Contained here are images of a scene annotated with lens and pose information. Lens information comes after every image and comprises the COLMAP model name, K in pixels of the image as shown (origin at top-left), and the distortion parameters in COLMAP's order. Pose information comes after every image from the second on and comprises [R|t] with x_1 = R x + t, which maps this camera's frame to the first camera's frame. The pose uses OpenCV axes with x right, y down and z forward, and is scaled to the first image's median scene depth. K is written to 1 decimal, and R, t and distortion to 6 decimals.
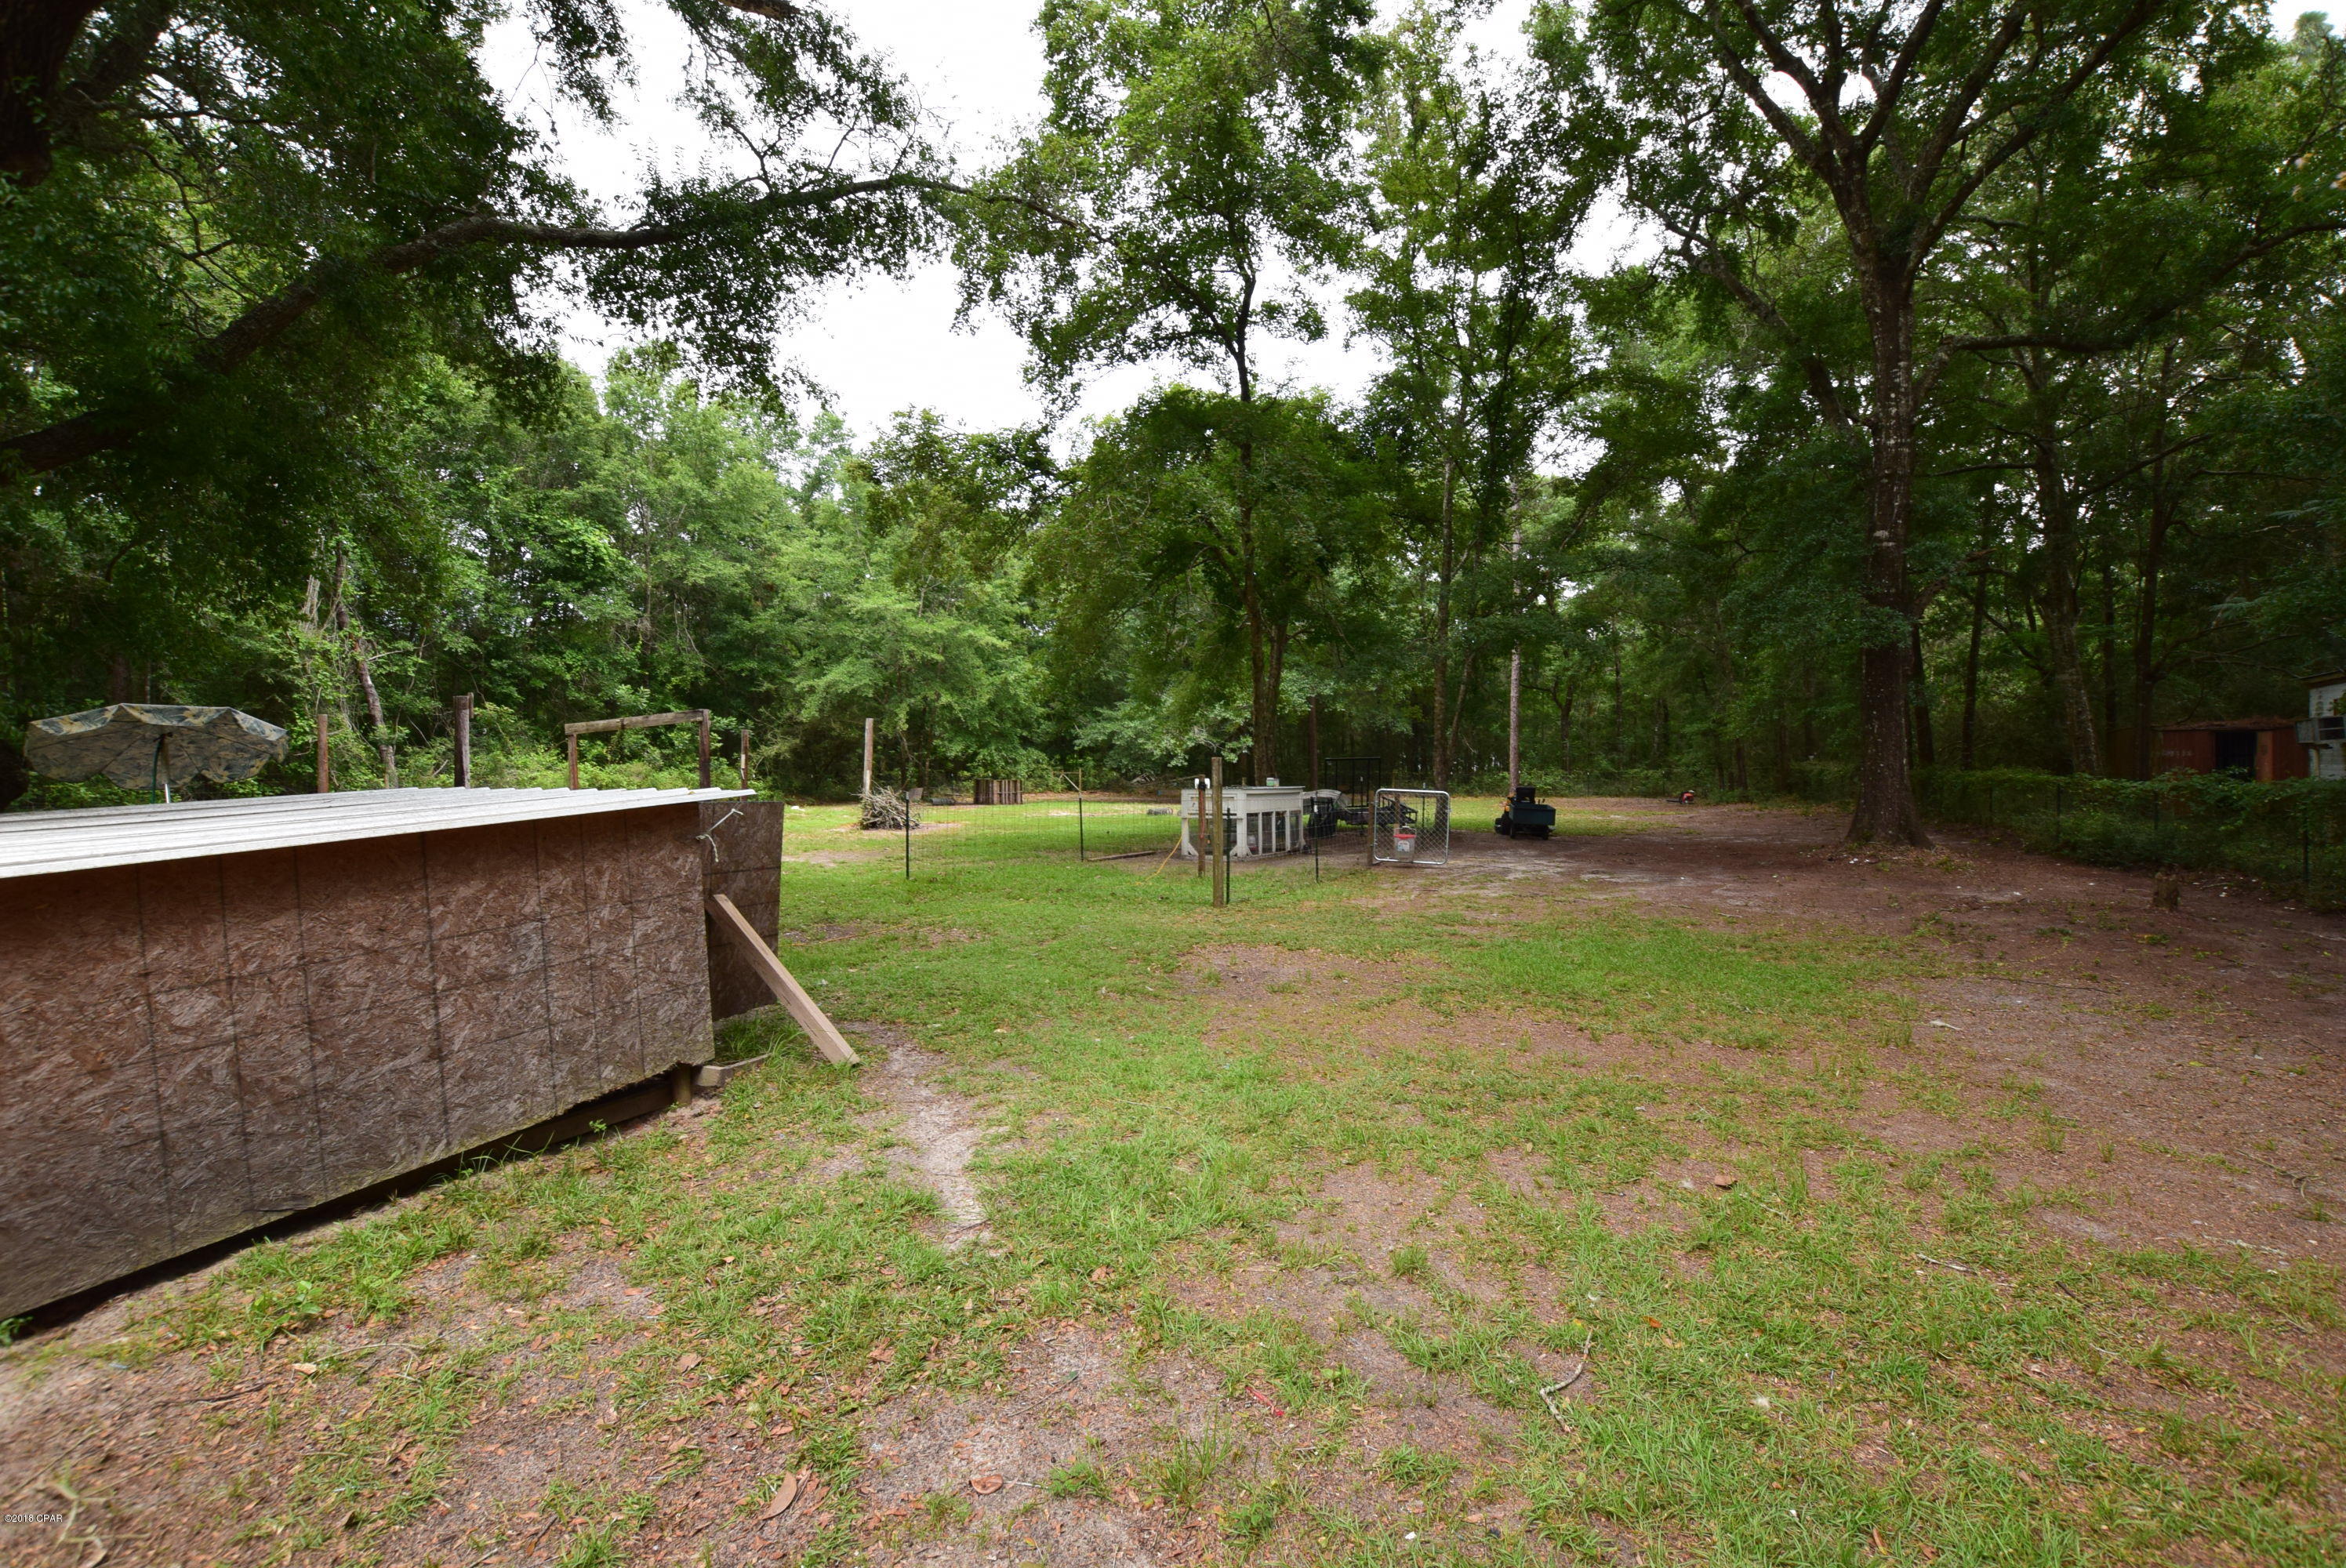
lens RADIAL K [[1035.7, 0, 1182.6], [0, 1035.7, 787.0], [0, 0, 1]] dist [-0.037414, 0.007025]
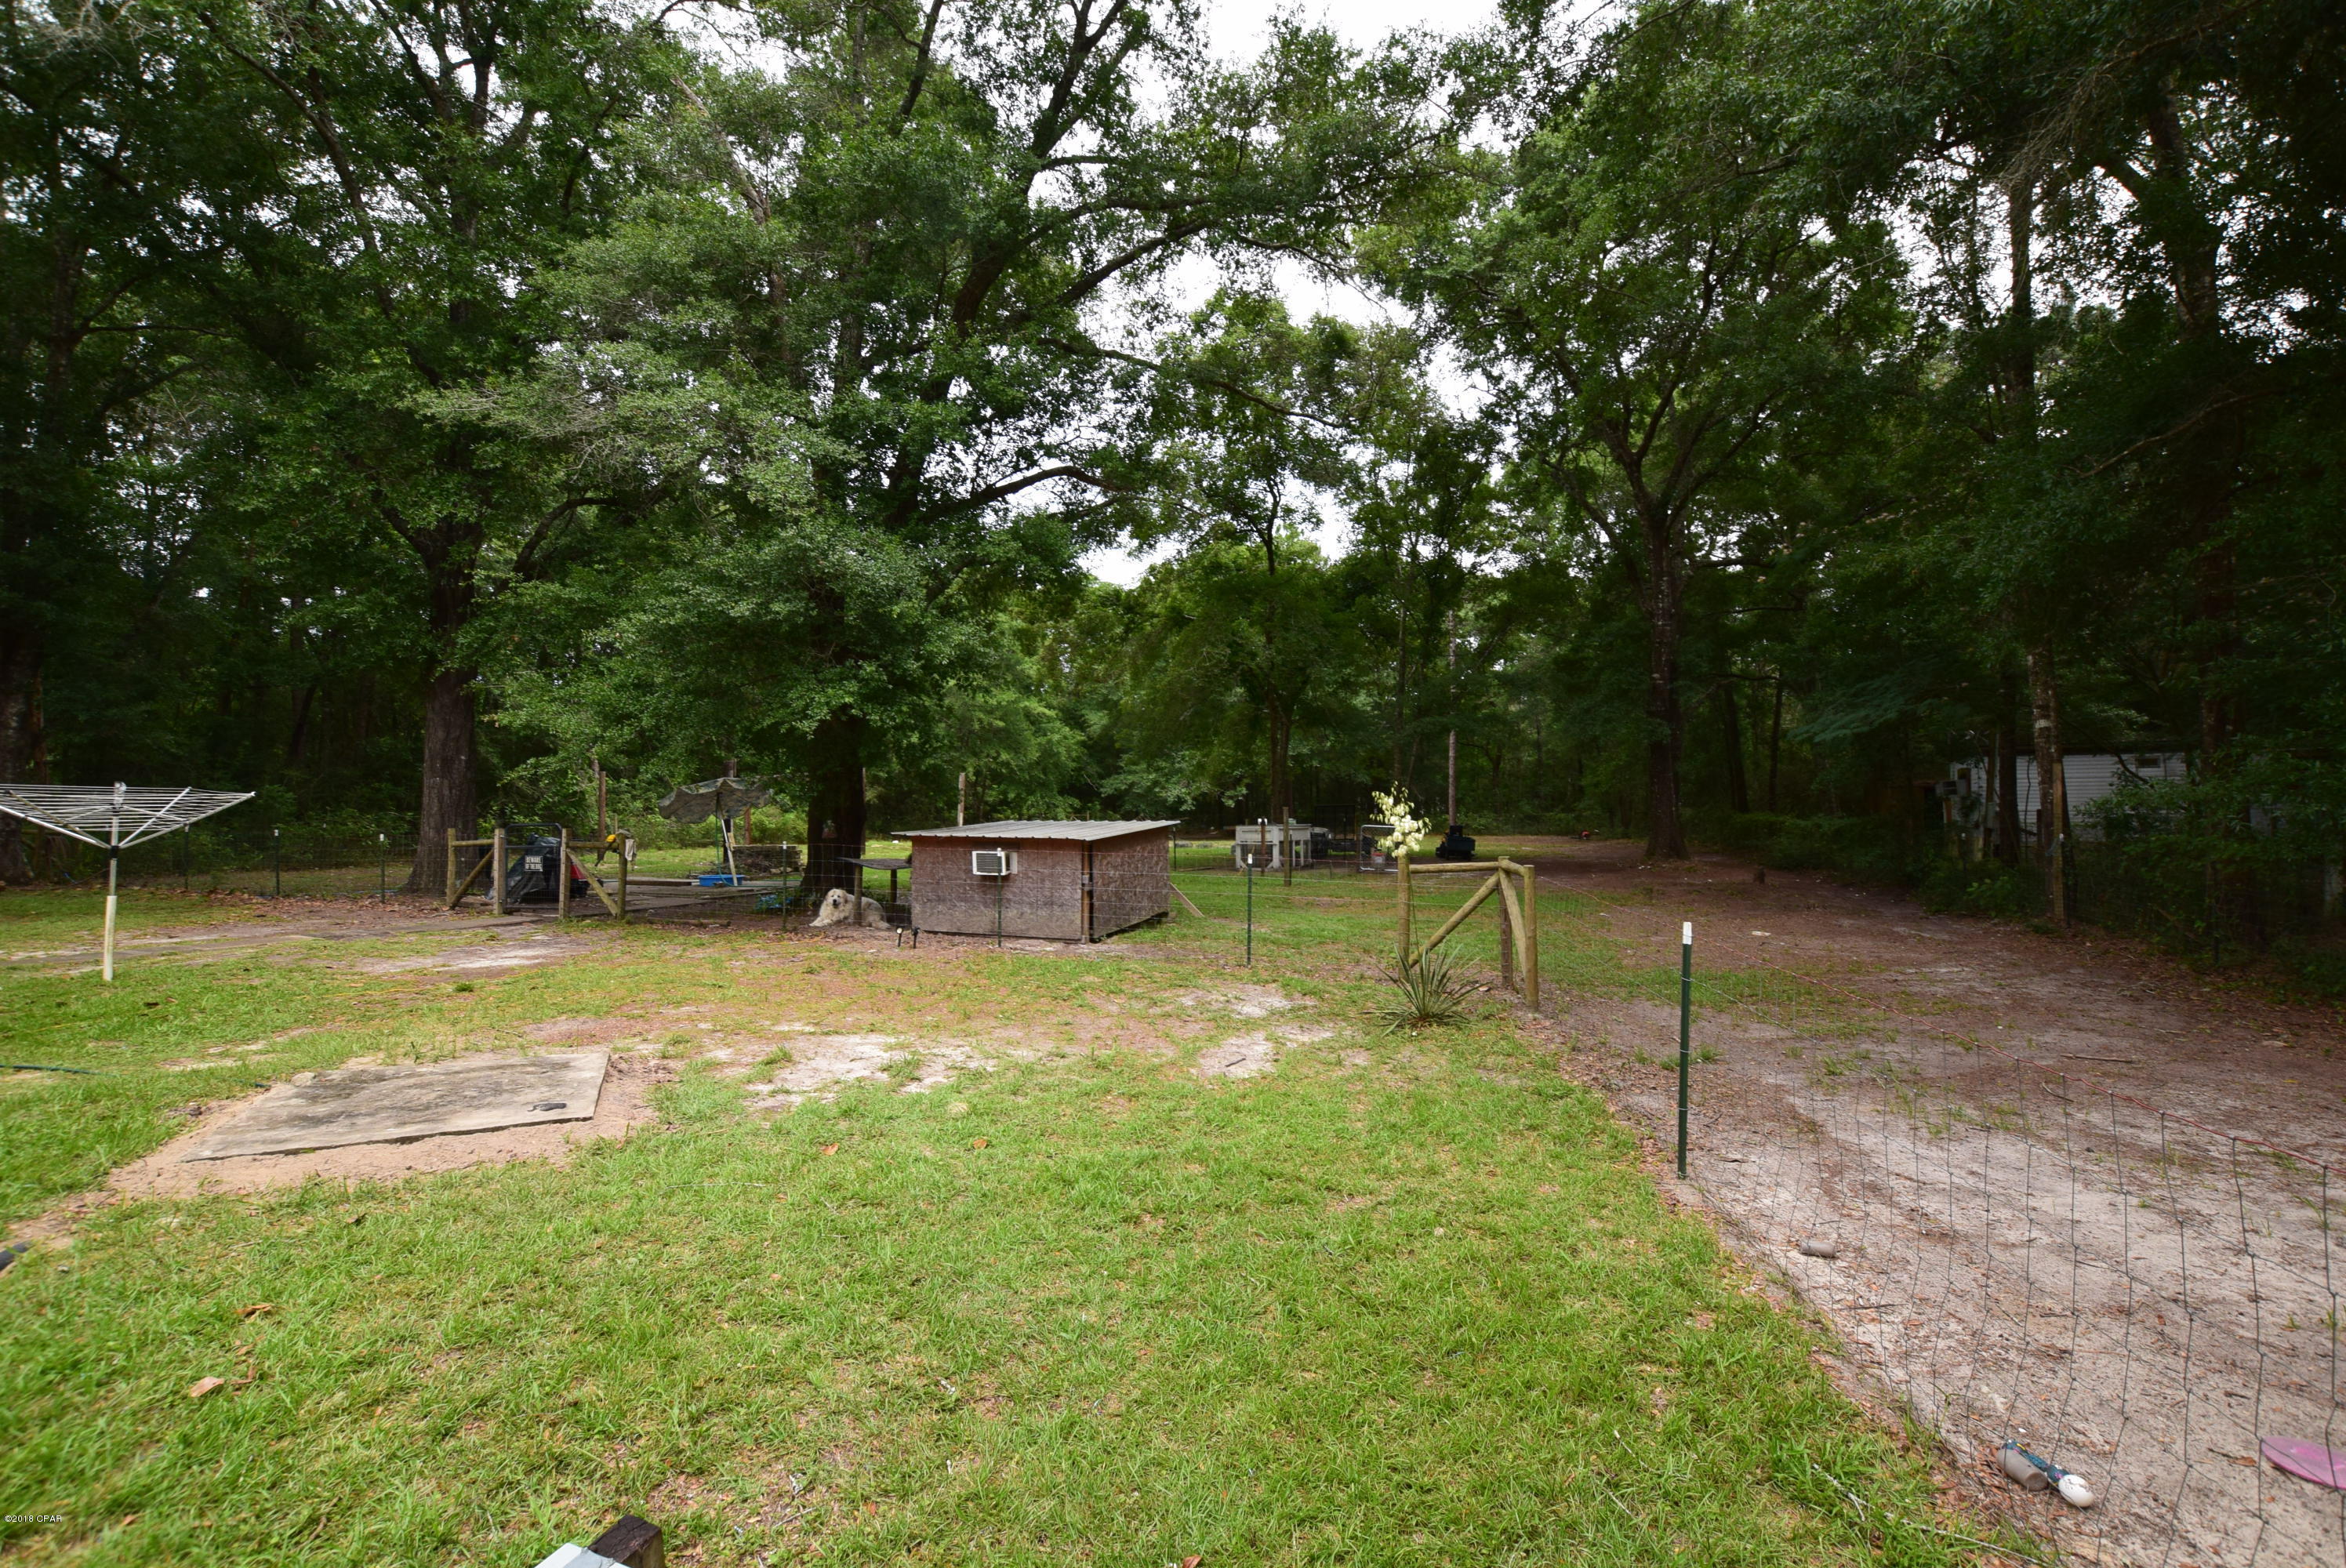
lens RADIAL K [[1035.7, 0, 1191.2], [0, 1035.7, 788.7], [0, 0, 1]] dist [-0.037414, 0.007025]
pose [[0.998472, 0.002161, 0.055226, -0.143931], [0.000009, 0.999229, -0.039248, 0.006427], [-0.055269, 0.039189, 0.997702, -0.517780]]
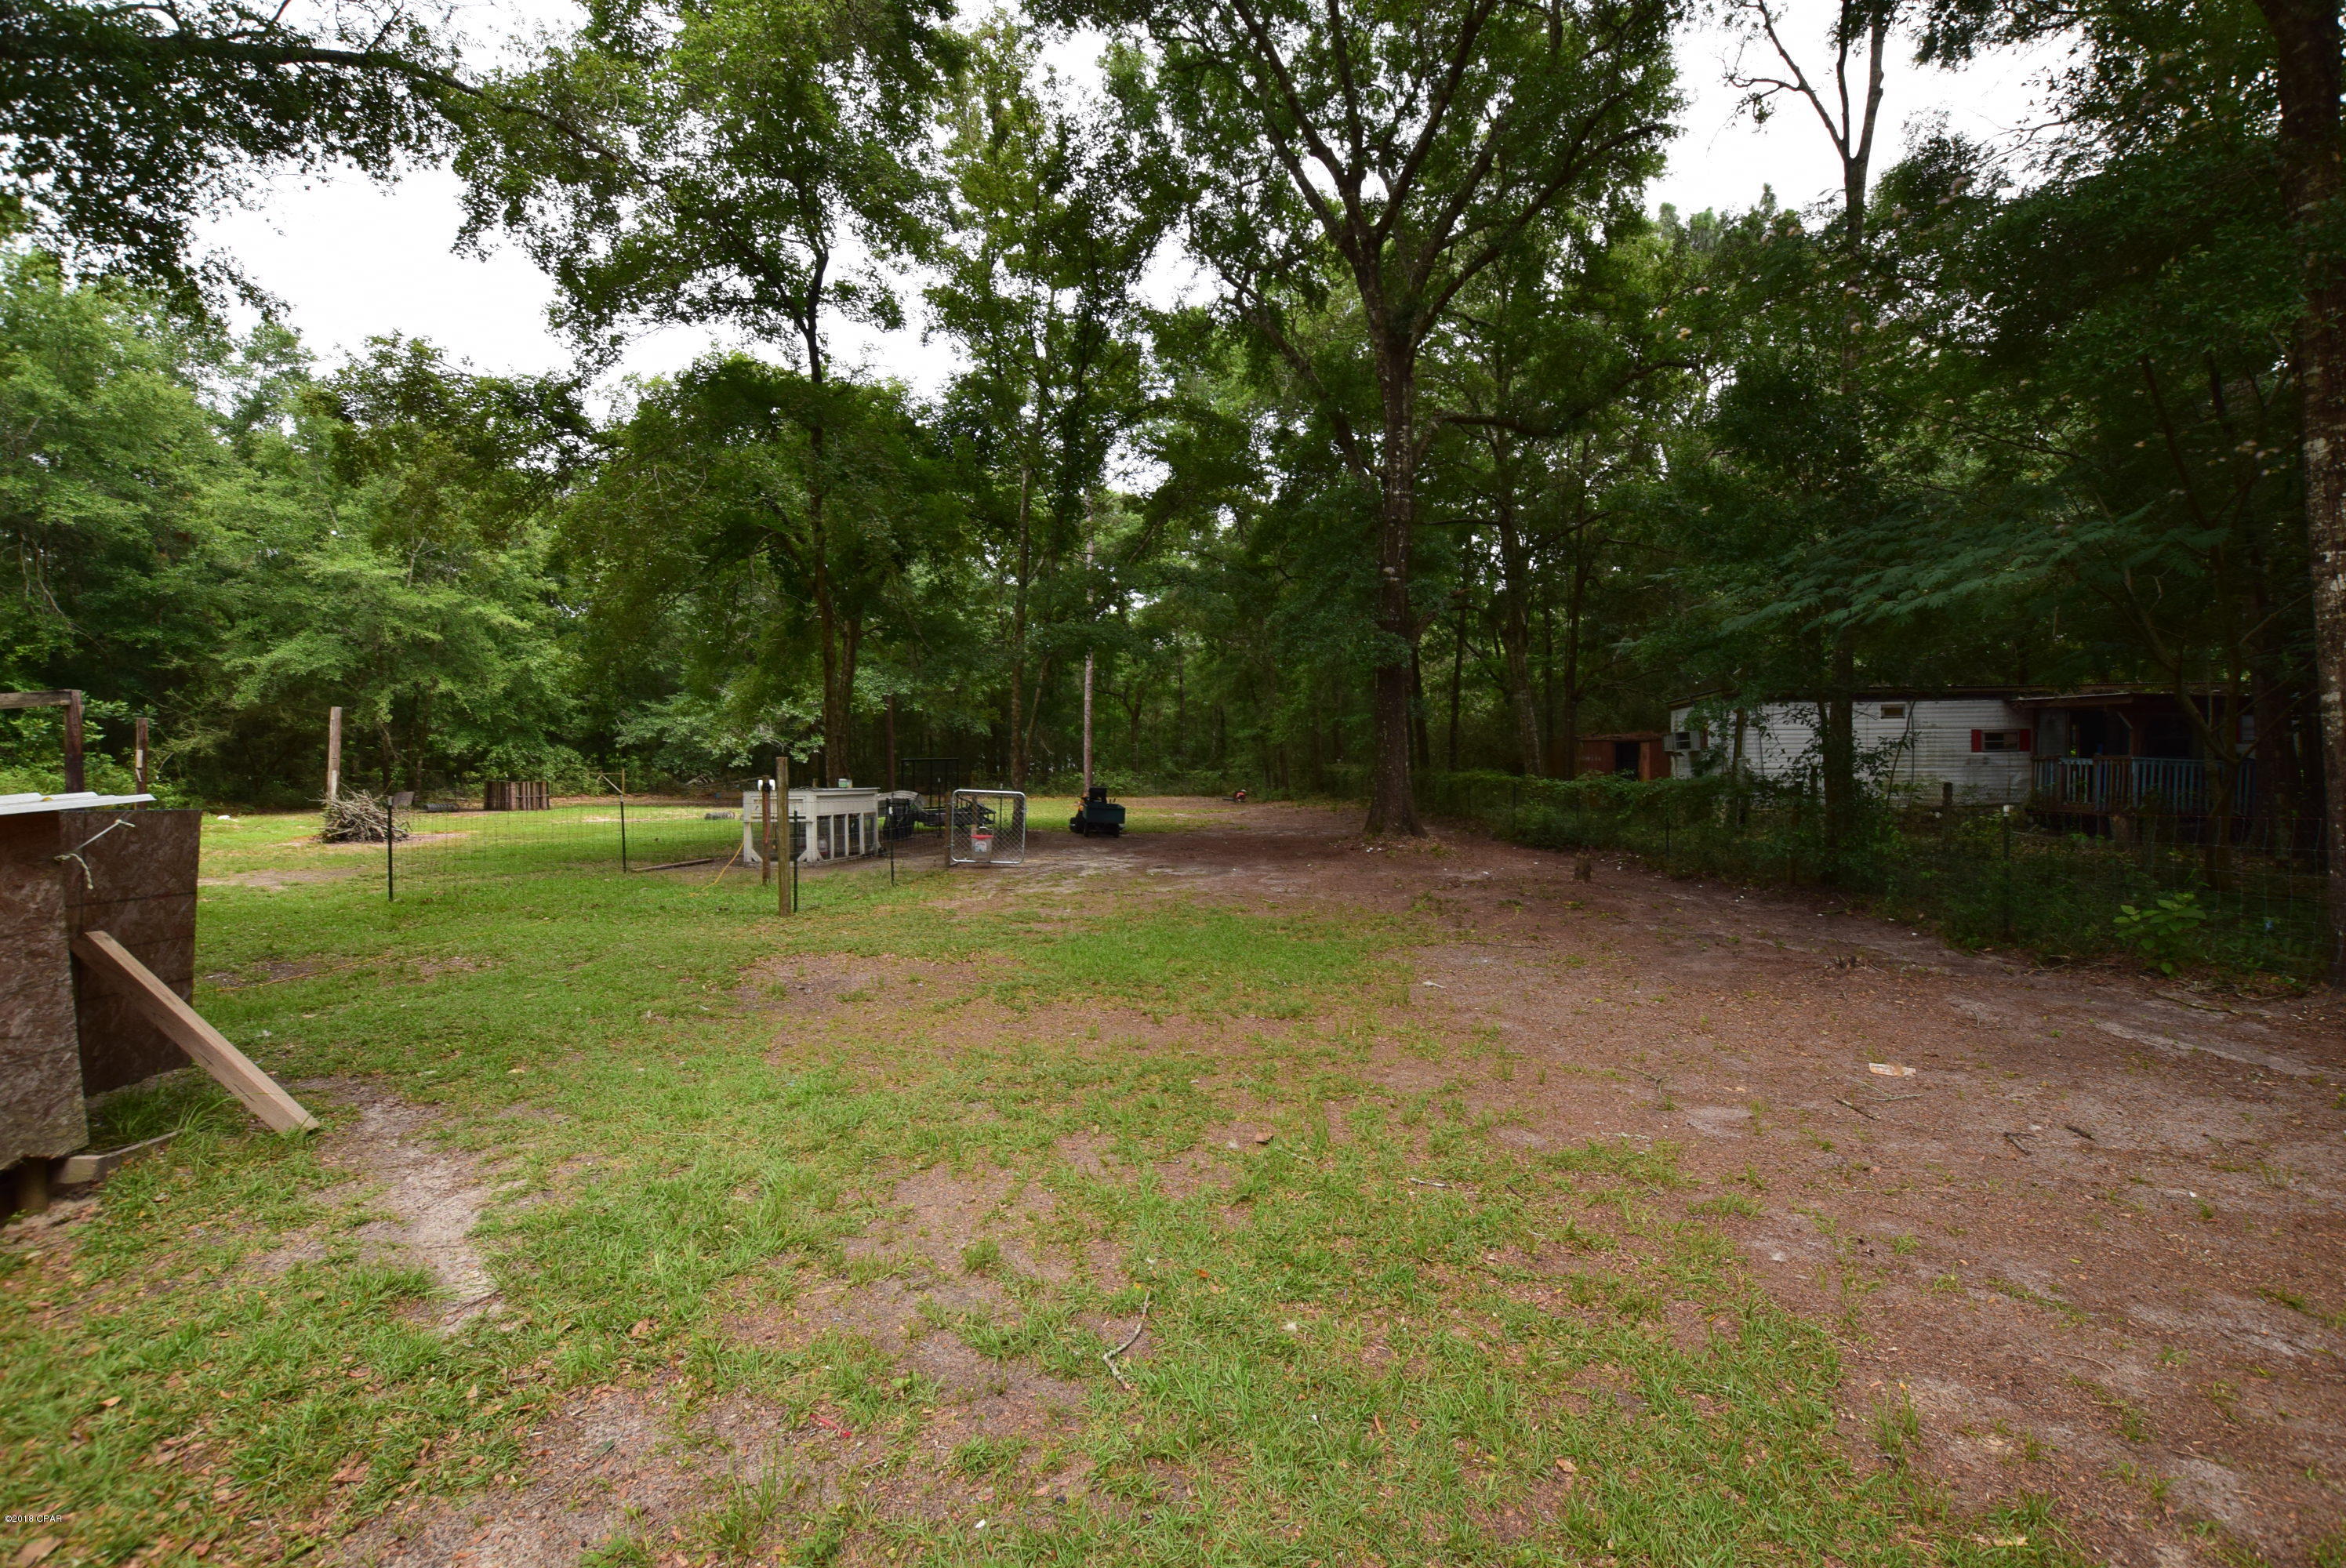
lens RADIAL K [[1035.7, 0, 1184.0], [0, 1035.7, 788.0], [0, 0, 1]] dist [-0.037414, 0.007025]
pose [[0.920343, -0.004660, 0.391085, 0.001970], [0.004607, 0.999989, 0.001074, 0.000063], [-0.391086, 0.000814, 0.920354, -0.001904]]
